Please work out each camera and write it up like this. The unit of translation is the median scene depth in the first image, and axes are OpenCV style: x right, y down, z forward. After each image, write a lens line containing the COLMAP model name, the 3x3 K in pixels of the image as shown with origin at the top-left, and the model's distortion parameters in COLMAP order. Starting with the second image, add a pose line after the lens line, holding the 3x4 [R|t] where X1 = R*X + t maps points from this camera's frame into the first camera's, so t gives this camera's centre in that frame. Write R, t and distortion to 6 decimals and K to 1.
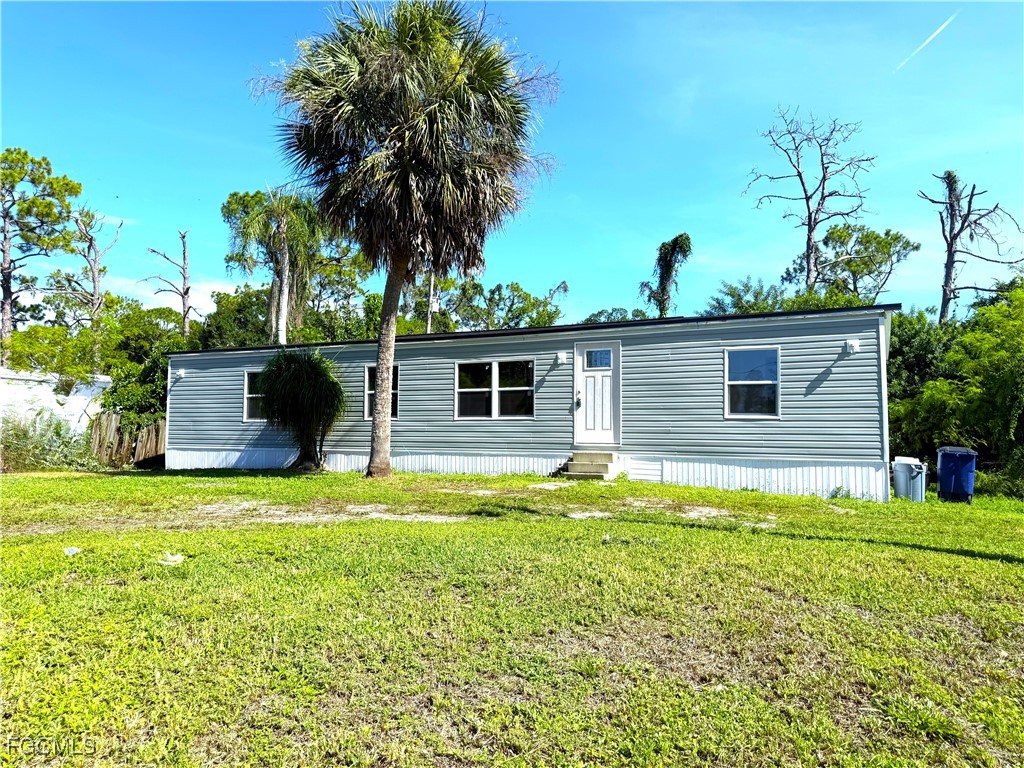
lens RADIAL K [[712.1, 0, 511.6], [0, 712.1, 384.5], [0, 0, 1]] dist [0.039850, -0.004799]
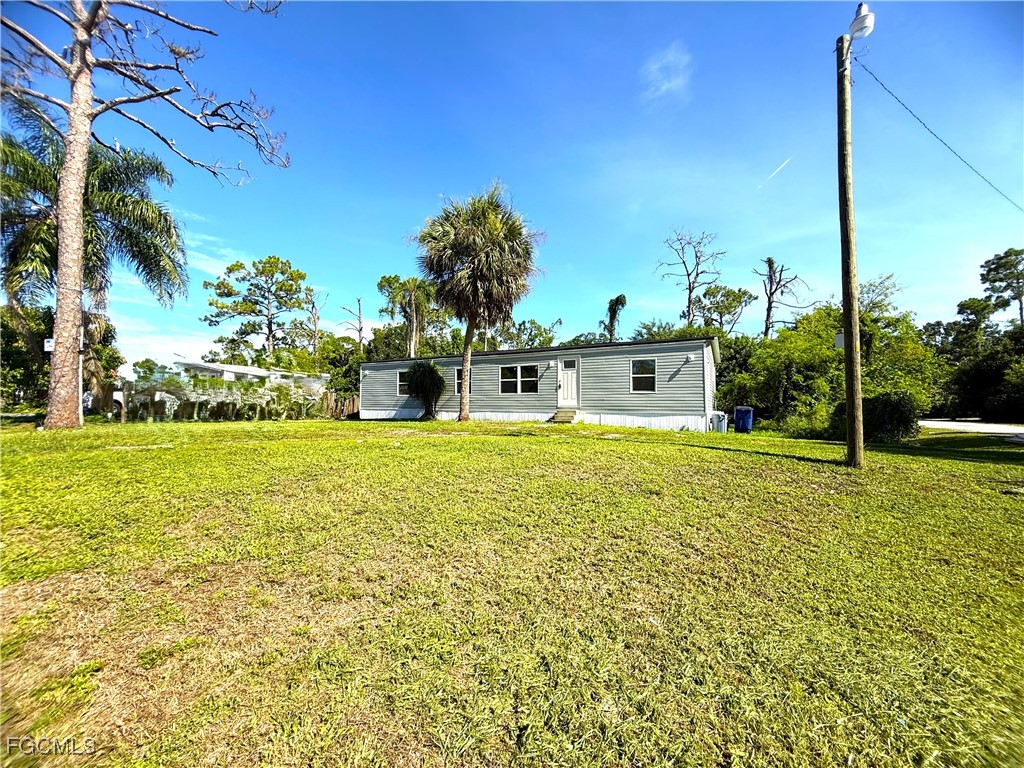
lens RADIAL K [[407.5, 0, 514.4], [0, 407.5, 382.8], [0, 0, 1]] dist [-0.001048, 0.000281]
pose [[0.998953, -0.006208, -0.045323, 0.014212], [0.007035, 0.999811, 0.018115, -0.004818], [0.045202, -0.018415, 0.998808, -0.144911]]
